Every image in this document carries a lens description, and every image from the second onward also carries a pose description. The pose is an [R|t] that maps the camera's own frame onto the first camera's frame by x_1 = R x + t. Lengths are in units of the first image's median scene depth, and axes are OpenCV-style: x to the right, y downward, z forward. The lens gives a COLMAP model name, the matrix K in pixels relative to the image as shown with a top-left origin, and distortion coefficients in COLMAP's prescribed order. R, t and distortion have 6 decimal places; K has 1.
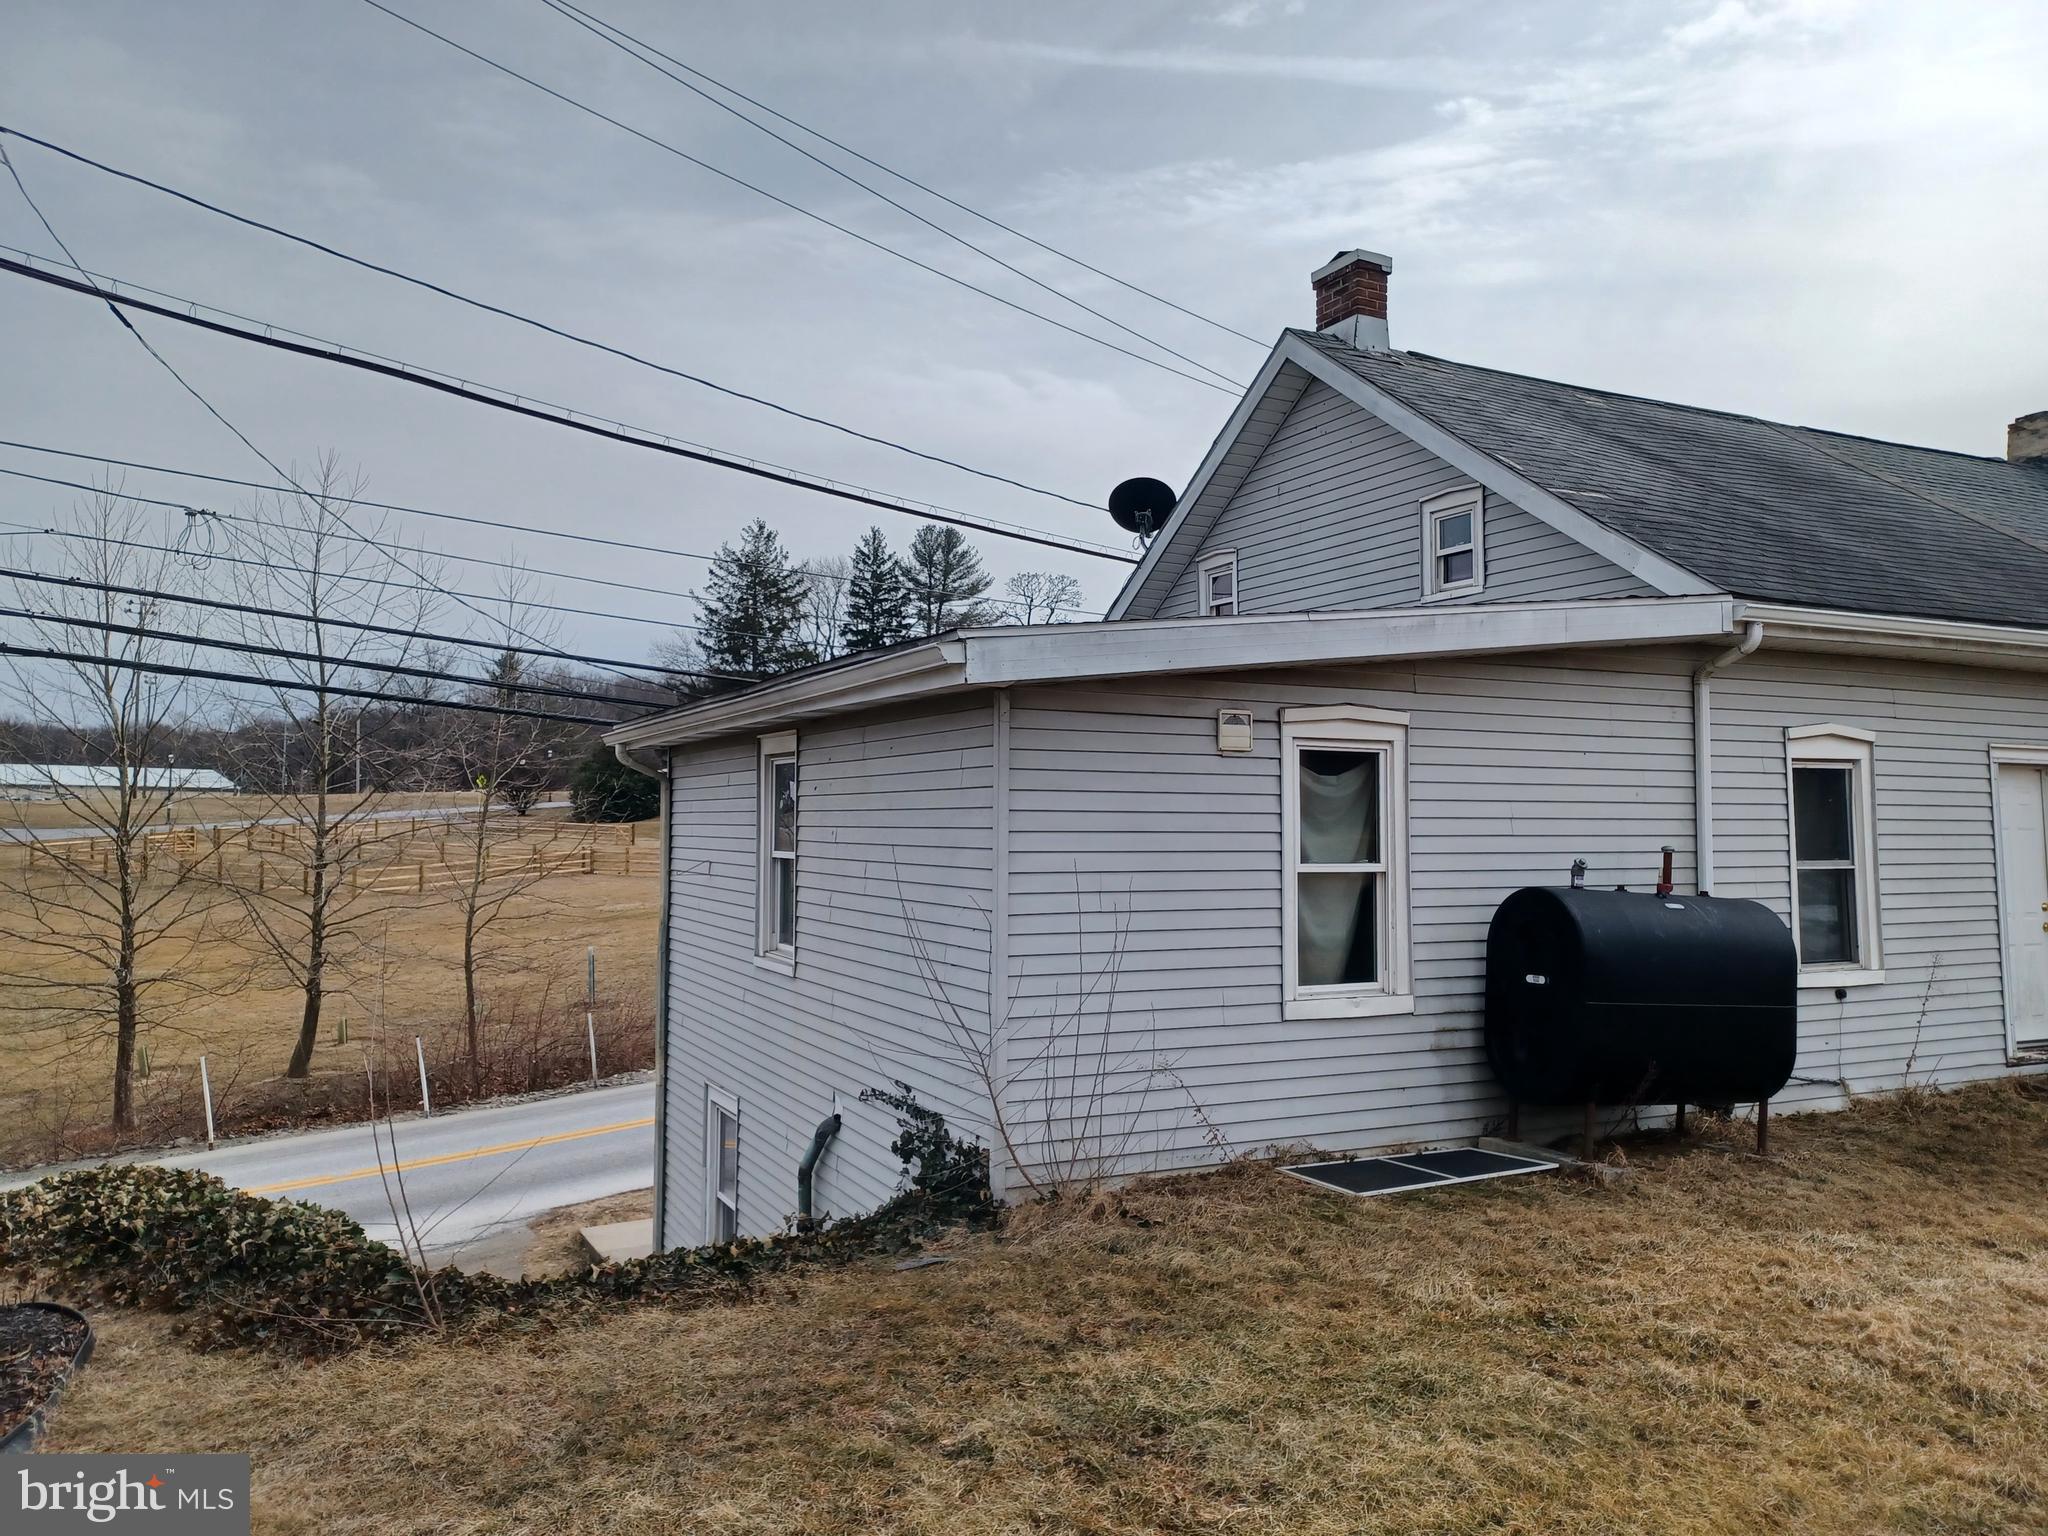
lens RADIAL K [[1463.5, 0, 1019.2], [0, 1463.5, 753.2], [0, 0, 1]] dist [0.036108, -0.012906]
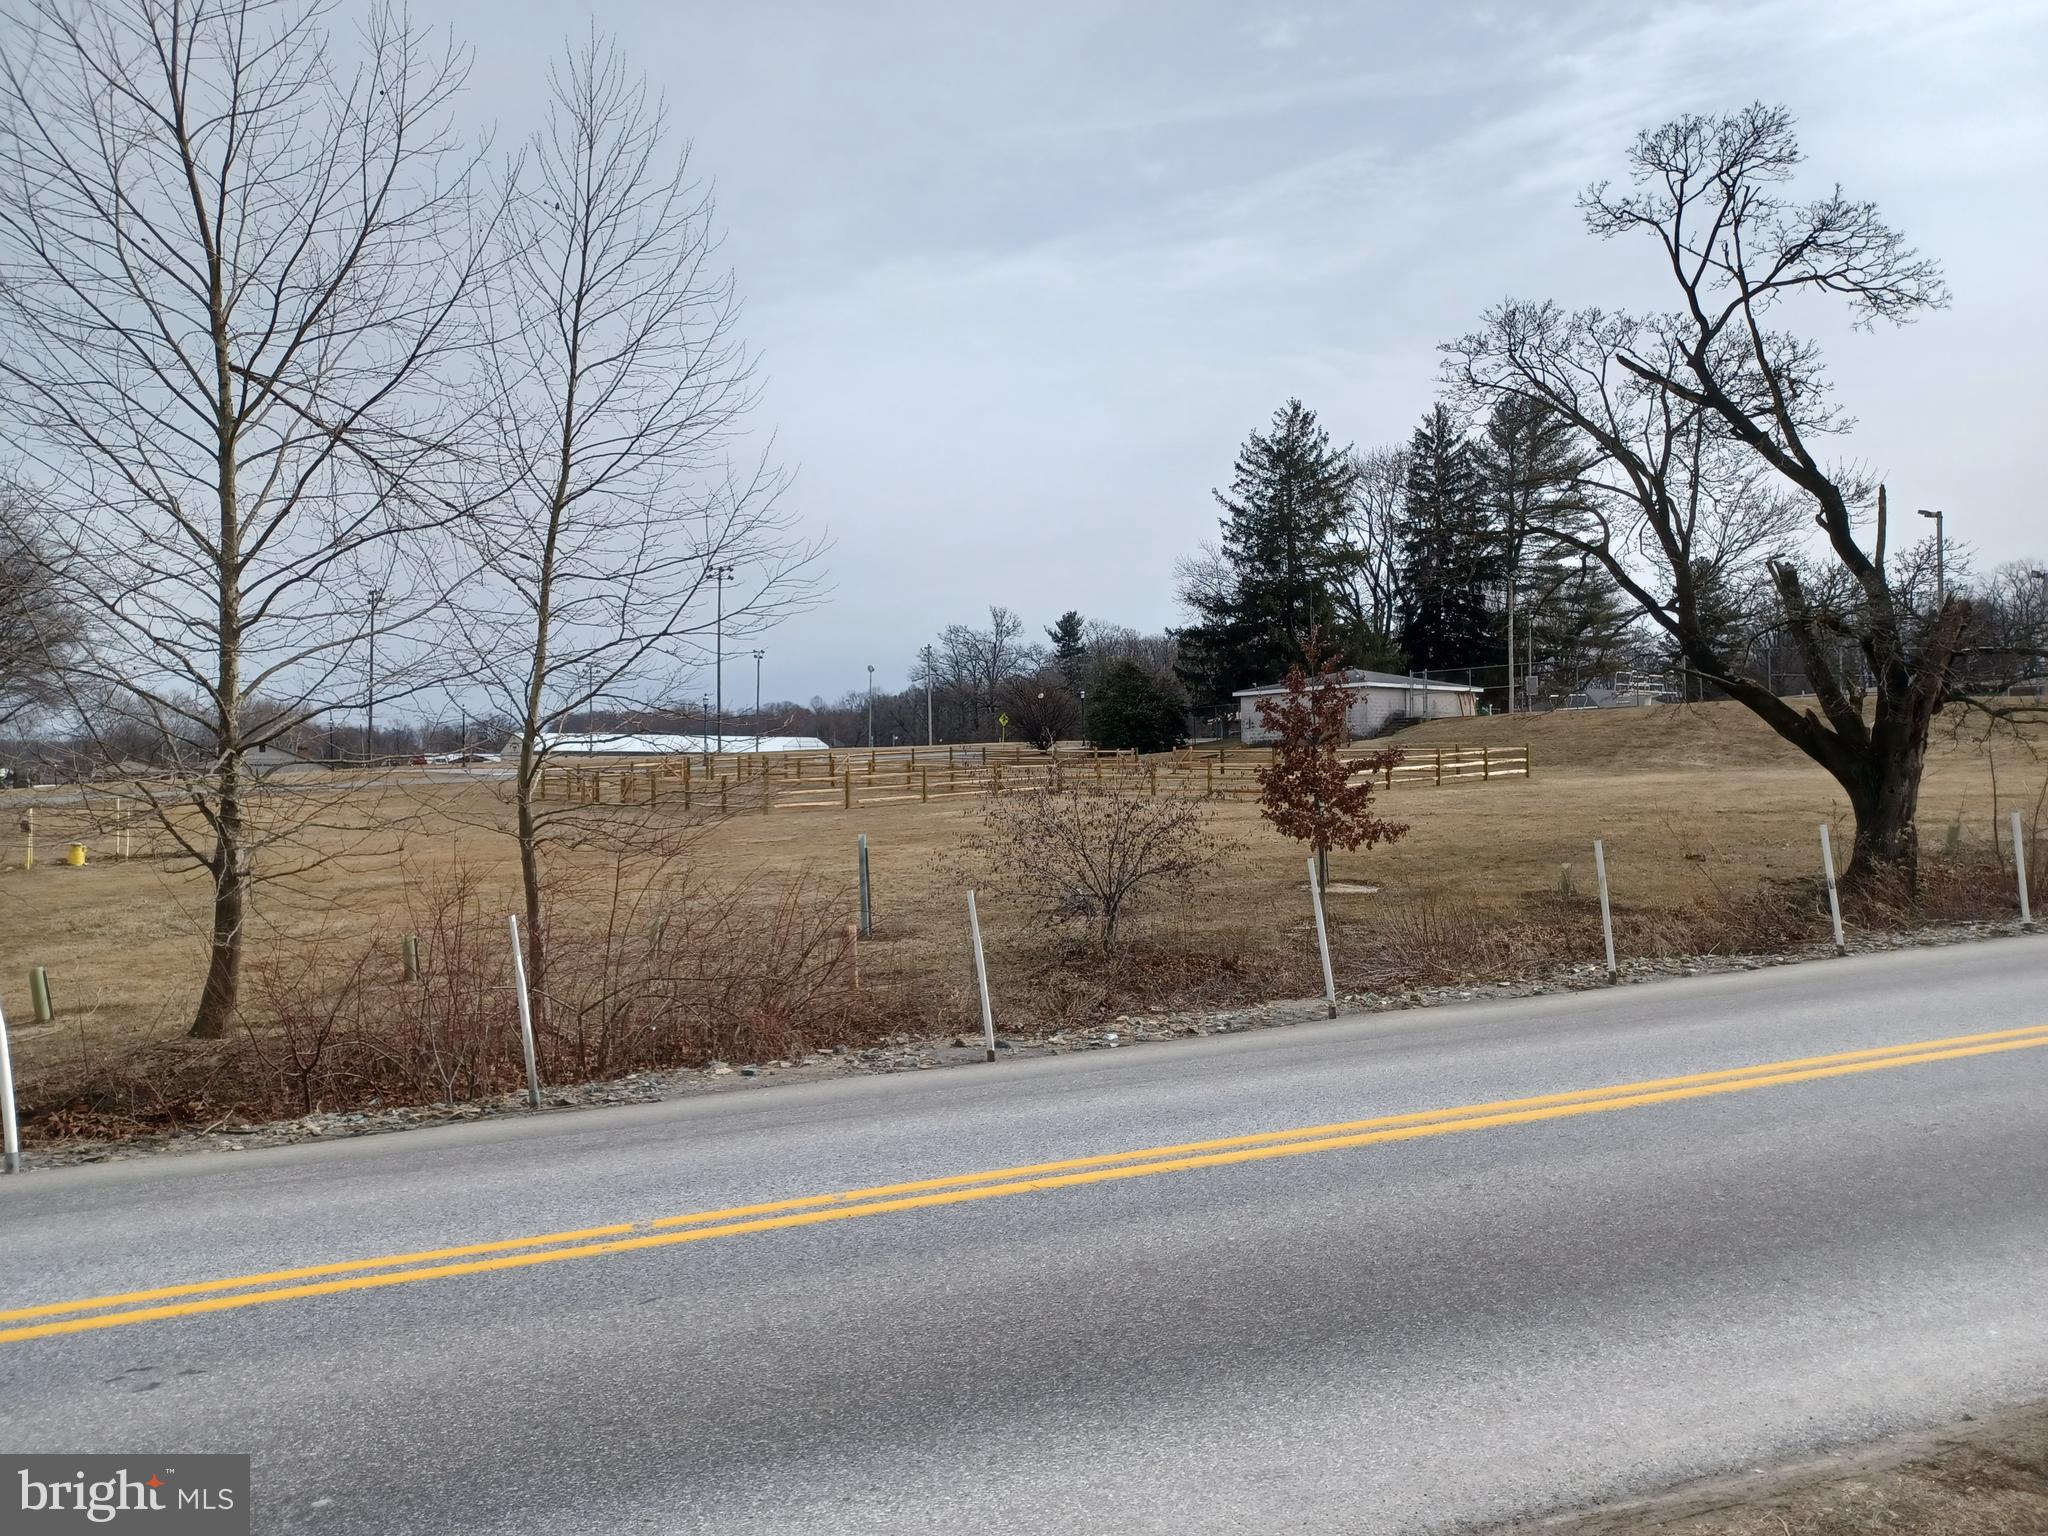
lens RADIAL K [[1463.5, 0, 1023.4], [0, 1463.5, 753.9], [0, 0, 1]] dist [0.036108, -0.012906]
pose [[0.926200, -0.023824, -0.376278, -0.010096], [0.027979, 0.999593, 0.005582, 0.033204], [0.375992, -0.015698, 0.926490, 0.165047]]
